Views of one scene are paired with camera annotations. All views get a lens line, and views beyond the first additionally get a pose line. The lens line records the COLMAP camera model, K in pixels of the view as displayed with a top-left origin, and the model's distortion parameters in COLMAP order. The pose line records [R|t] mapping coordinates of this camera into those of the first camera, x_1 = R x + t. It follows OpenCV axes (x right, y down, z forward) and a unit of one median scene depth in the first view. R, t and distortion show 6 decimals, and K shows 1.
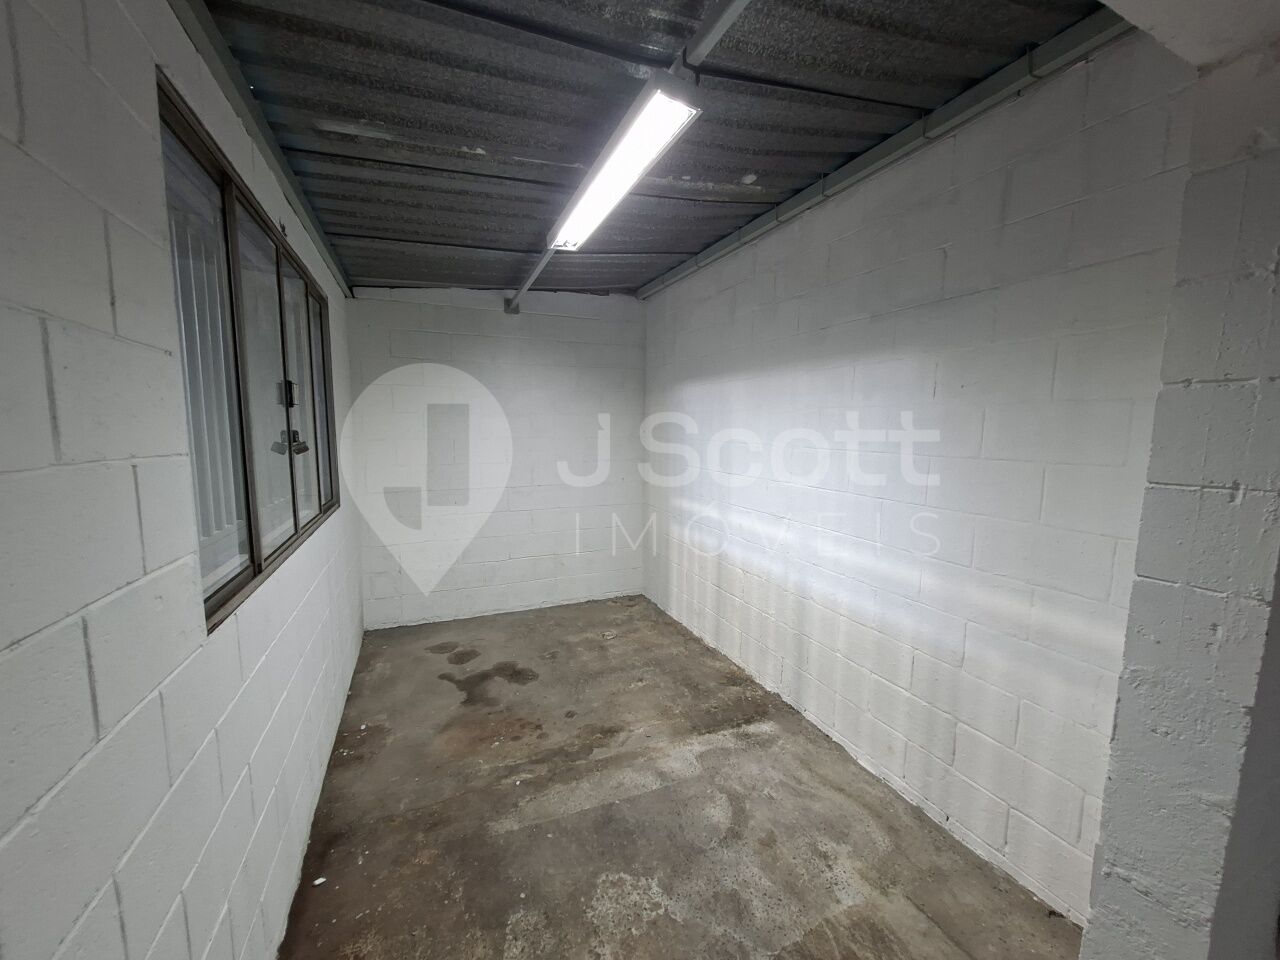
lens RADIAL K [[502.4, 0, 645.9], [0, 502.4, 475.4], [0, 0, 1]] dist [-0.005983, 0.003222]
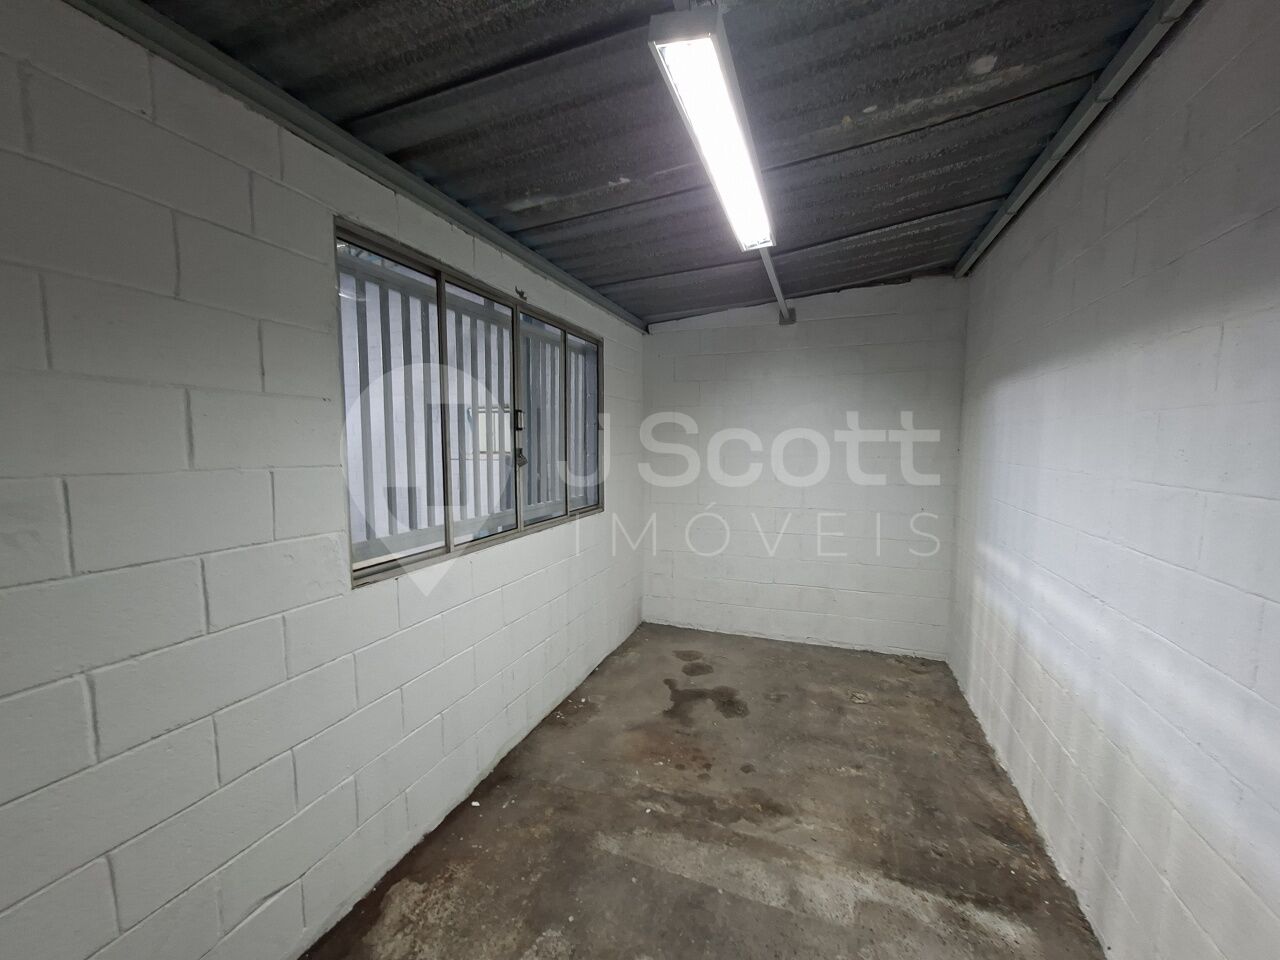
lens RADIAL K [[502.4, 0, 638.4], [0, 502.4, 477.8], [0, 0, 1]] dist [-0.005983, 0.003222]
pose [[0.719776, 0.043522, -0.692841, 0.308580], [-0.061499, 0.998106, -0.001192, -0.023678], [0.691477, 0.043467, 0.721089, 0.211016]]
